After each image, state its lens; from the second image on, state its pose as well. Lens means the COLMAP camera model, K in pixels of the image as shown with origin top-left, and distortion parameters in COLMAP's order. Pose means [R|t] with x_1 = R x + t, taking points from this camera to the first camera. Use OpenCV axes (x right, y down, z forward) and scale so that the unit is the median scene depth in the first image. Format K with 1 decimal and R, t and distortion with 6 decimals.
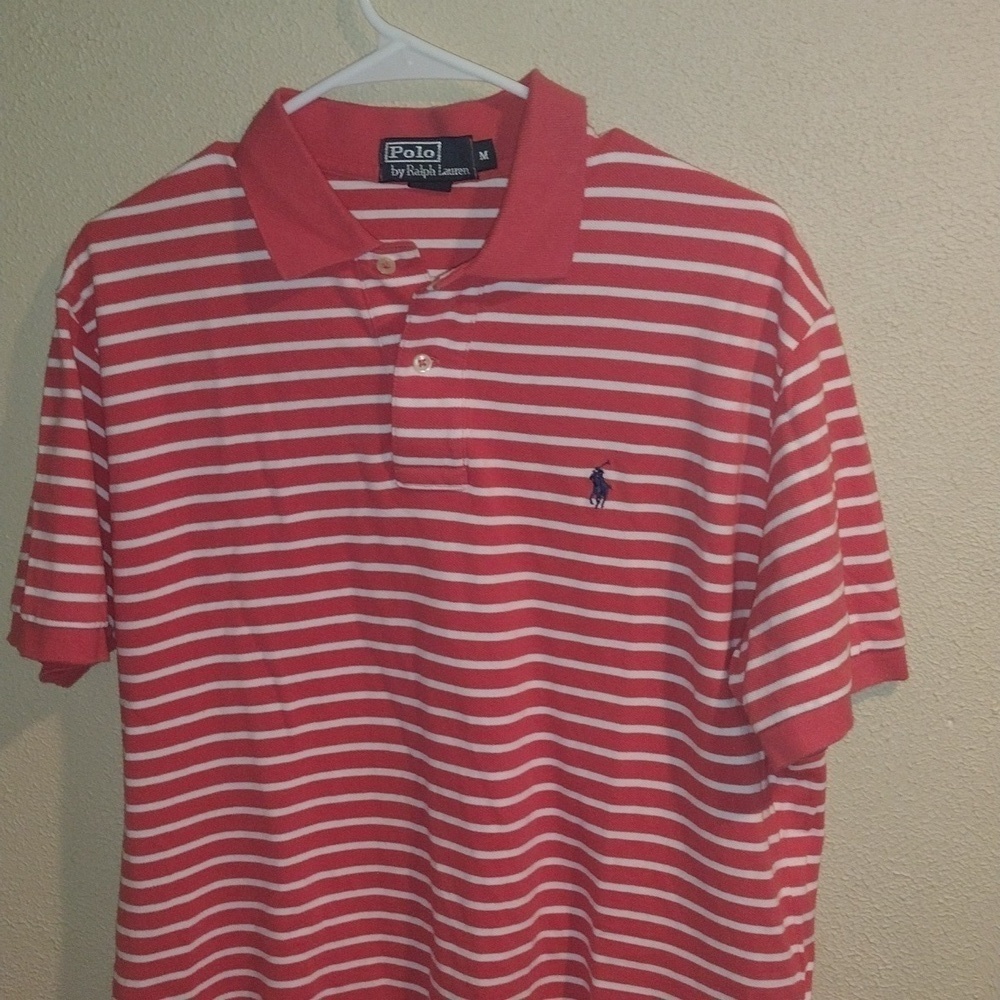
lens RADIAL K [[1586.0, 0, 505.2], [0, 1586.0, 500.0], [0, 0, 1]] dist [0.065814, 0.000000]
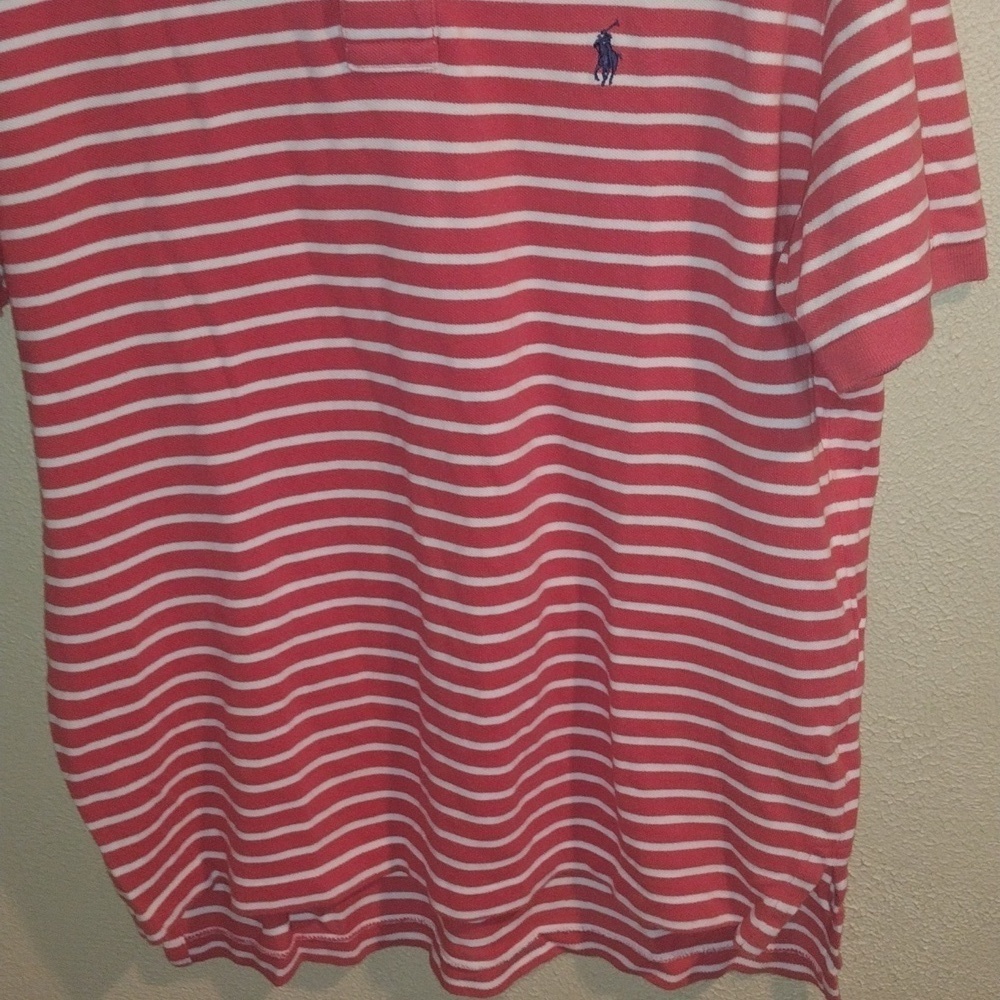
lens RADIAL K [[1586.0, 0, 494.1], [0, 1586.0, 502.3], [0, 0, 1]] dist [0.065814, 0.000000]
pose [[0.996471, -0.060581, 0.058096, -0.055397], [0.049220, 0.982399, 0.180195, 0.062979], [-0.067990, -0.176699, 0.981914, 0.180396]]
